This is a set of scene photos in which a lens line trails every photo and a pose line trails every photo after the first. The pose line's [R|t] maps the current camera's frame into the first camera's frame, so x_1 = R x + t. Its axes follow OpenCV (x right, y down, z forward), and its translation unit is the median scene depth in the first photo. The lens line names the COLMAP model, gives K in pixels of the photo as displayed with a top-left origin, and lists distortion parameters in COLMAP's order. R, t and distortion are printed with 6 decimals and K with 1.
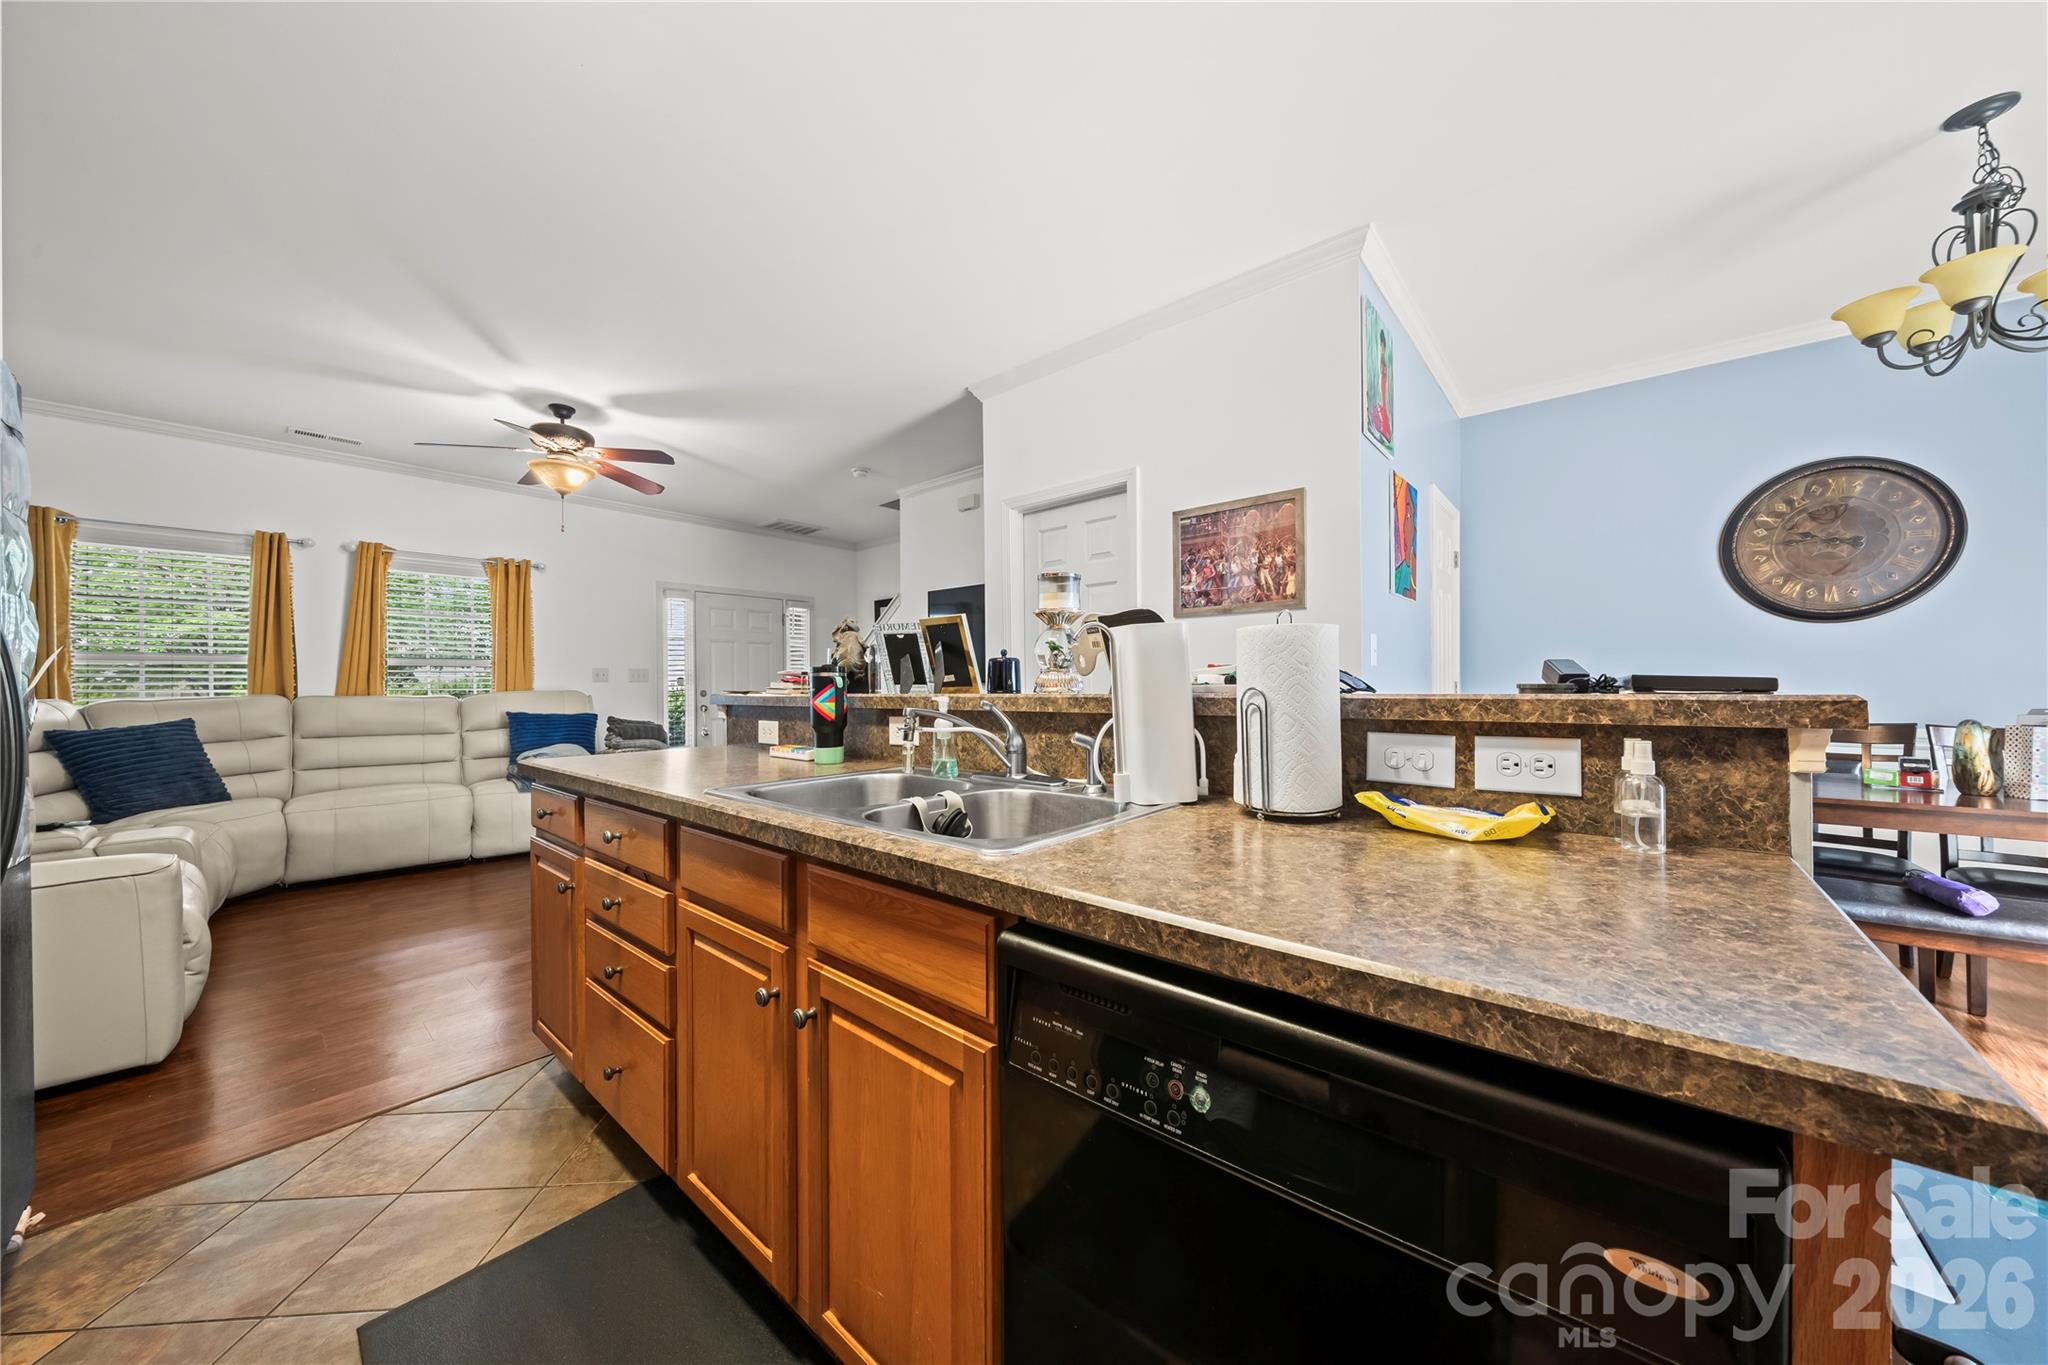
lens RADIAL K [[685.7, 0, 1019.1], [0, 685.7, 682.5], [0, 0, 1]] dist [-0.001168, 0.000719]
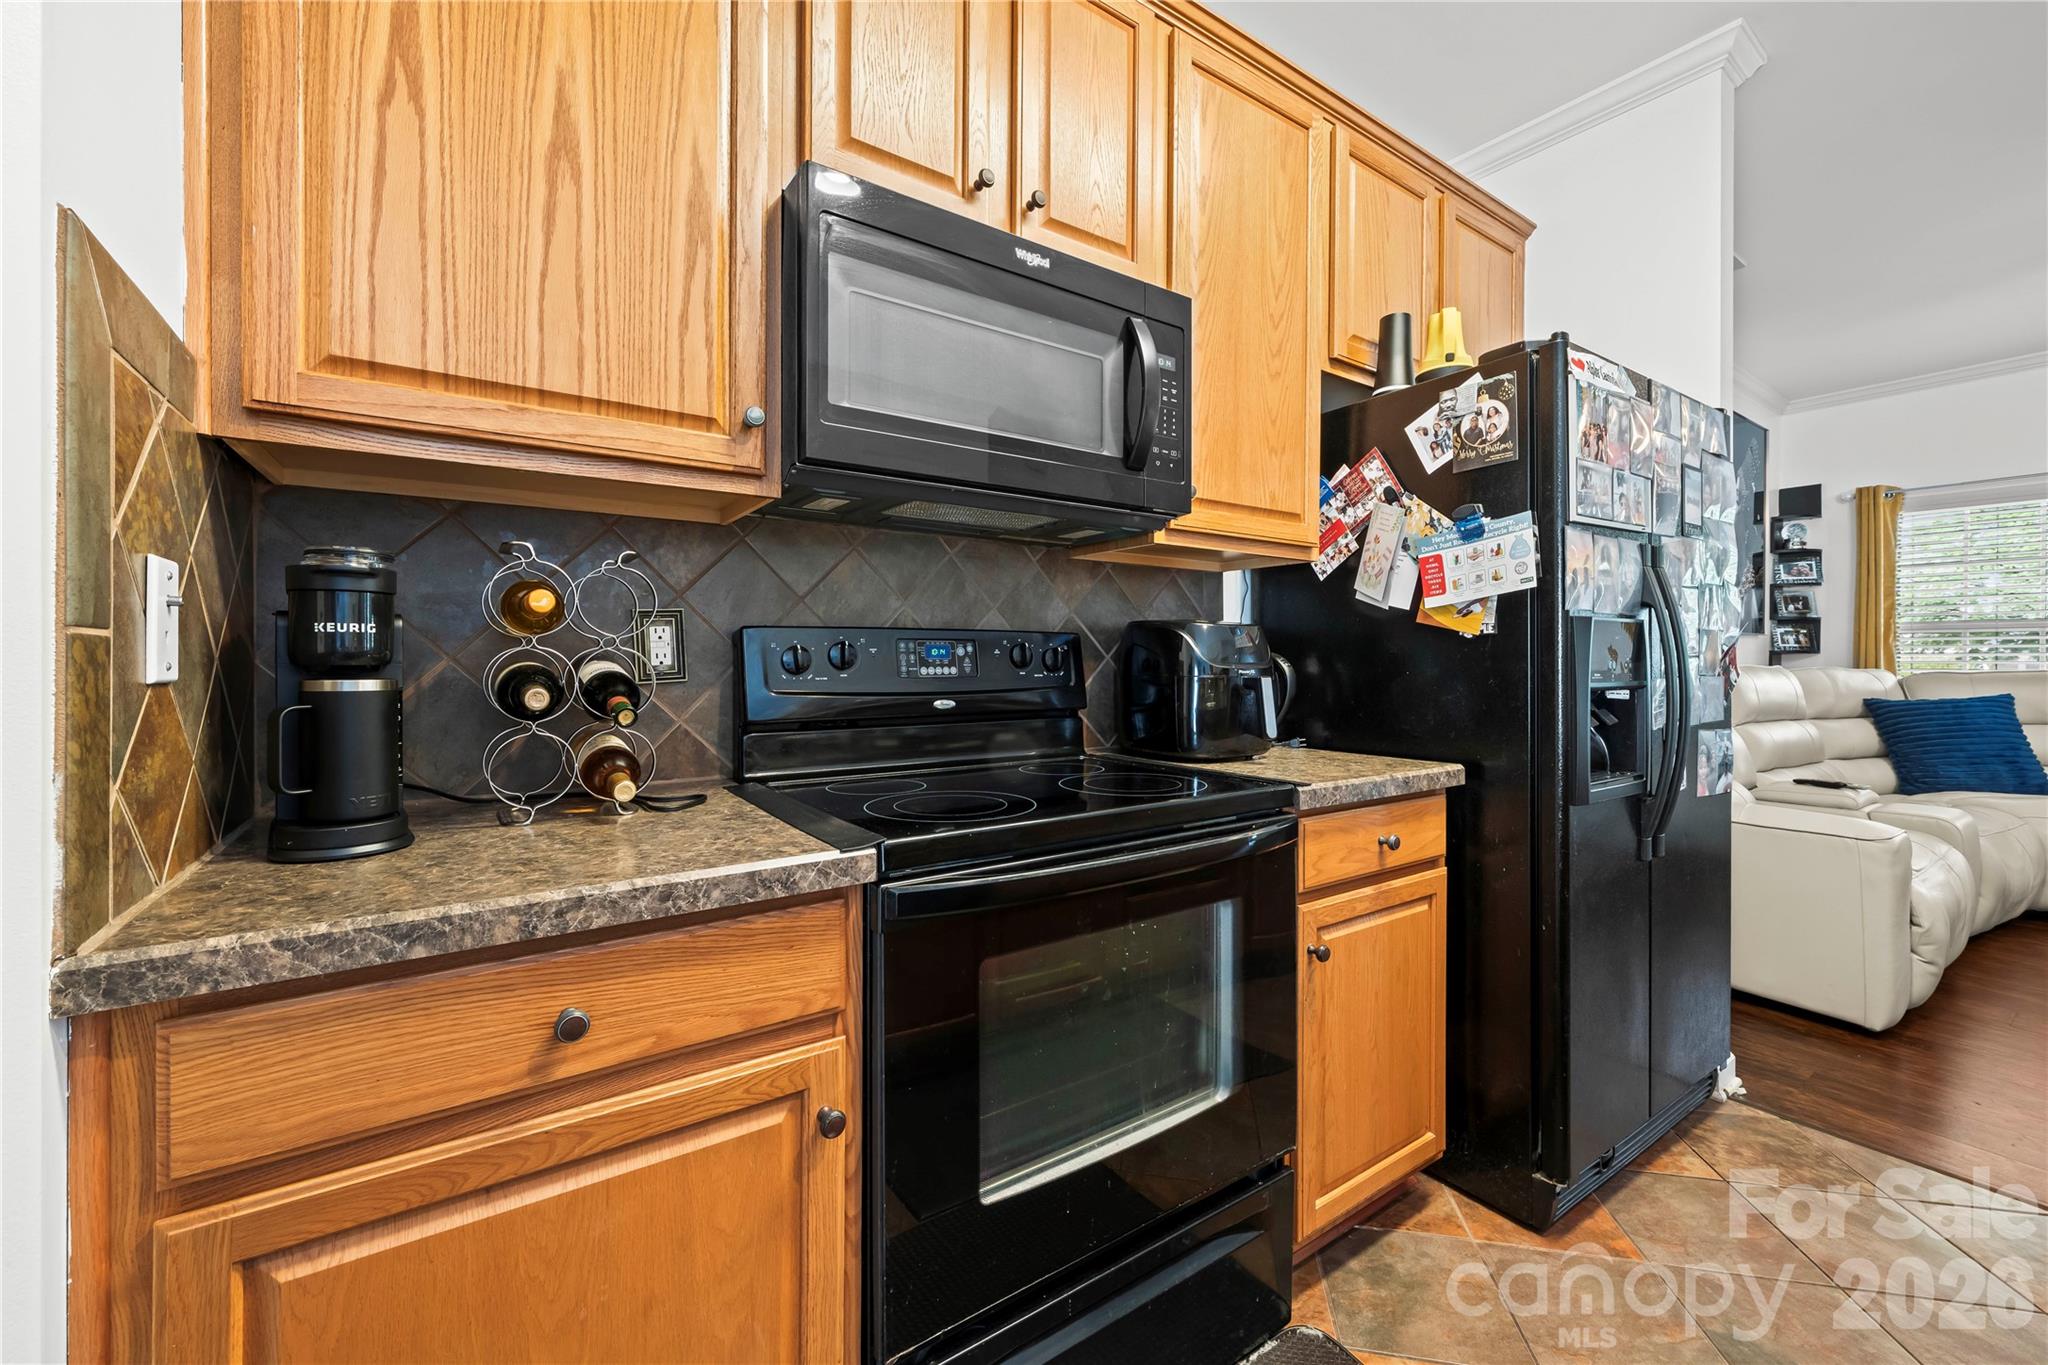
lens RADIAL K [[784.1, 0, 1012.4], [0, 784.1, 666.9], [0, 0, 1]] dist [0.000299, -0.000039]
pose [[-0.266339, 0.015226, -0.963759, 0.080027], [-0.000299, 0.999874, 0.015879, 0.002090], [0.963879, 0.004517, -0.266300, 0.039629]]
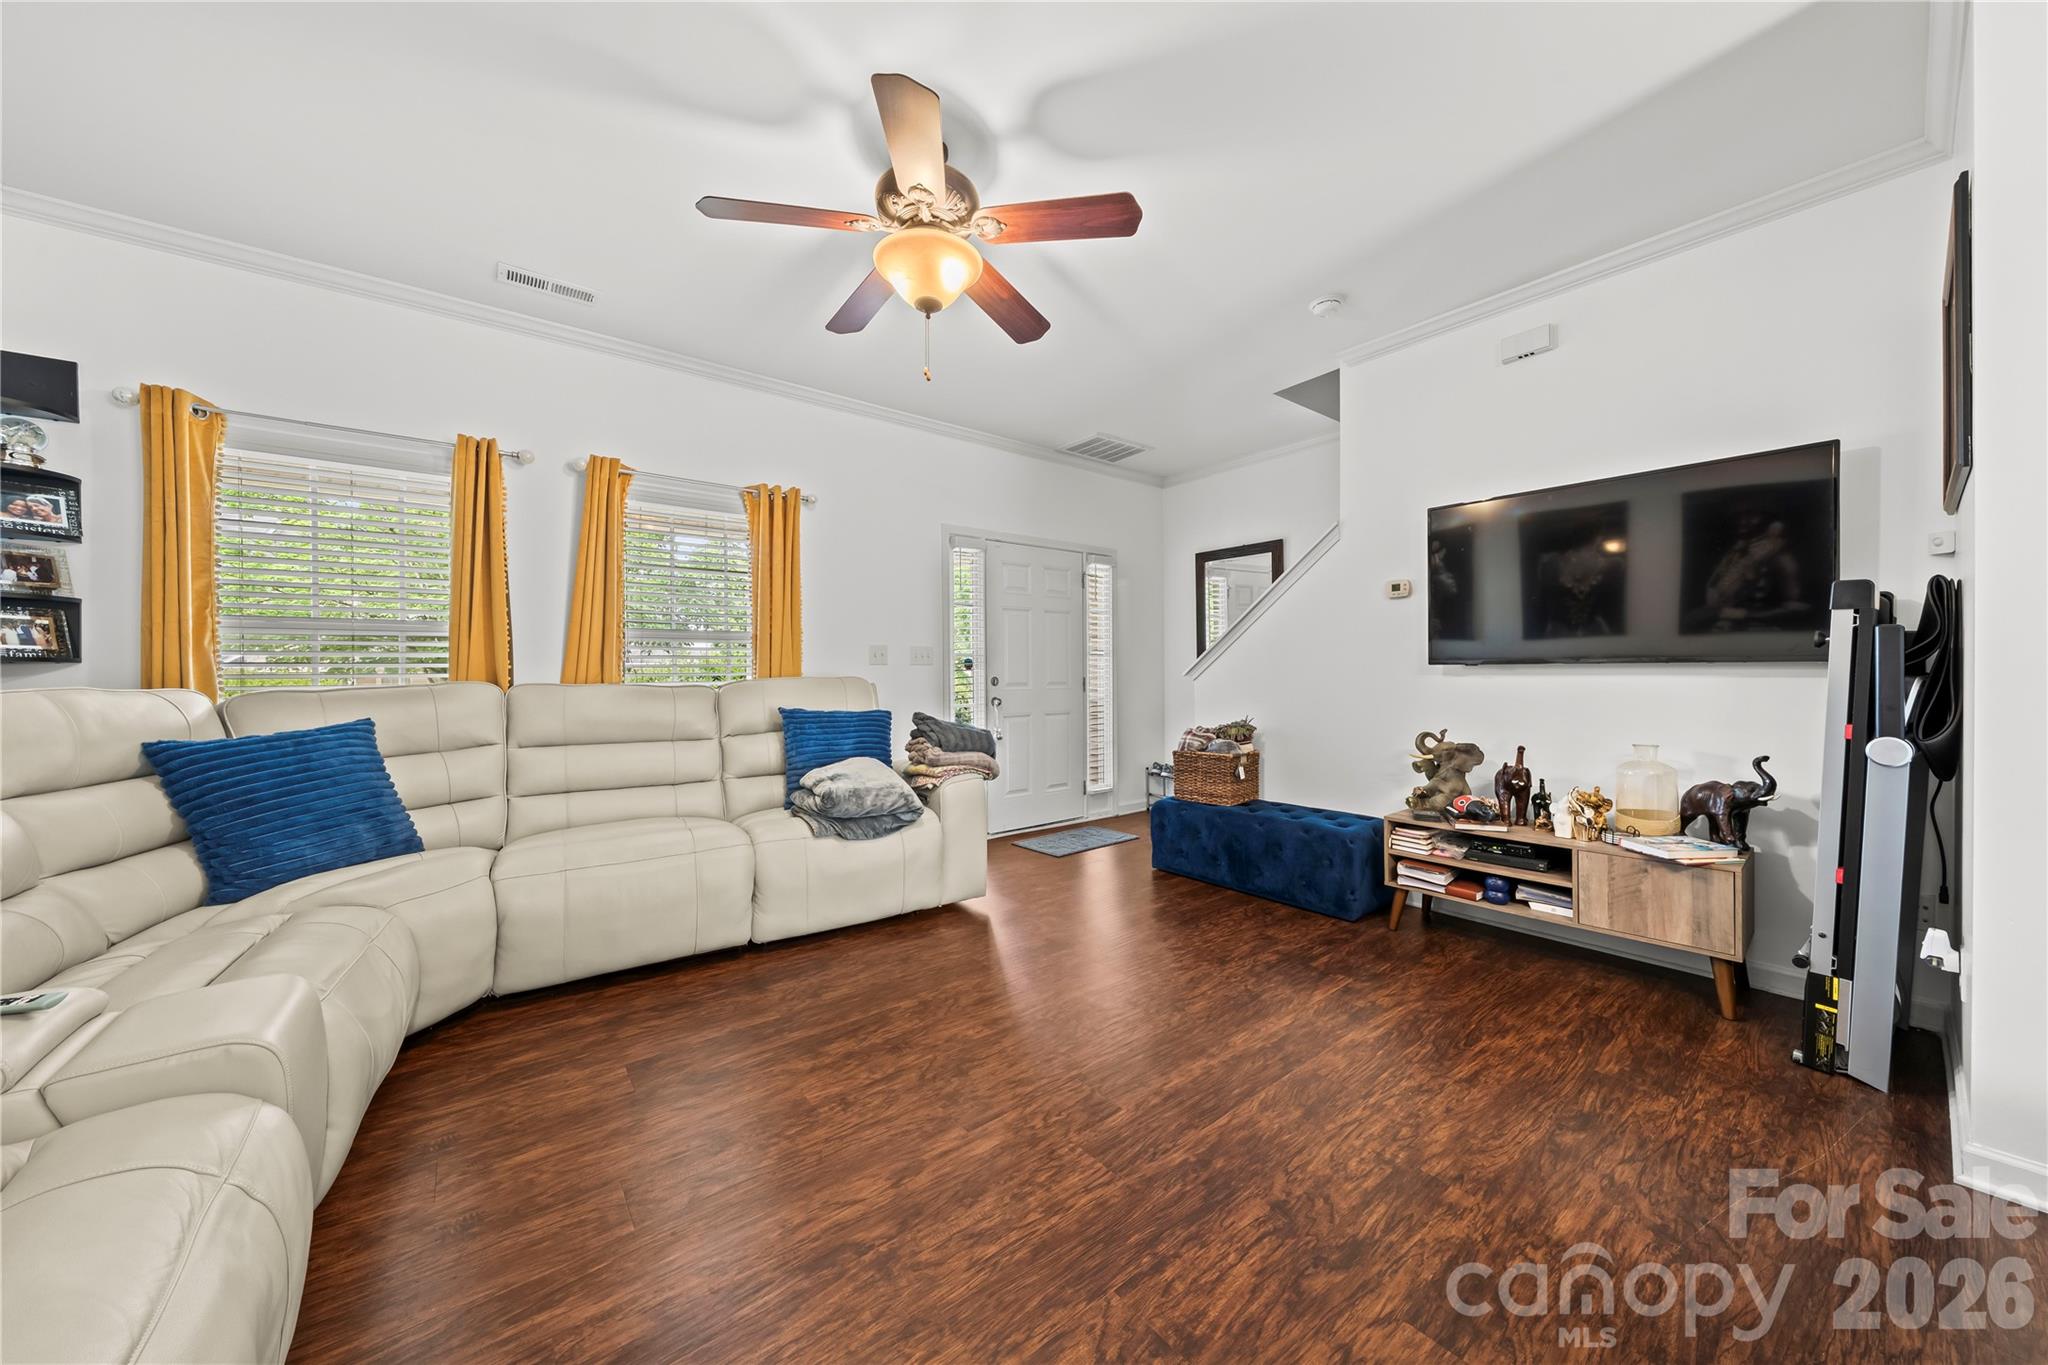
lens RADIAL K [[685.7, 0, 1023.0], [0, 685.7, 674.3], [0, 0, 1]] dist [-0.001168, 0.000719]
pose [[0.983728, -0.001677, -0.179658, -0.445694], [0.002350, 0.999991, 0.003535, 0.009118], [0.179650, -0.003900, 0.983723, 0.433908]]
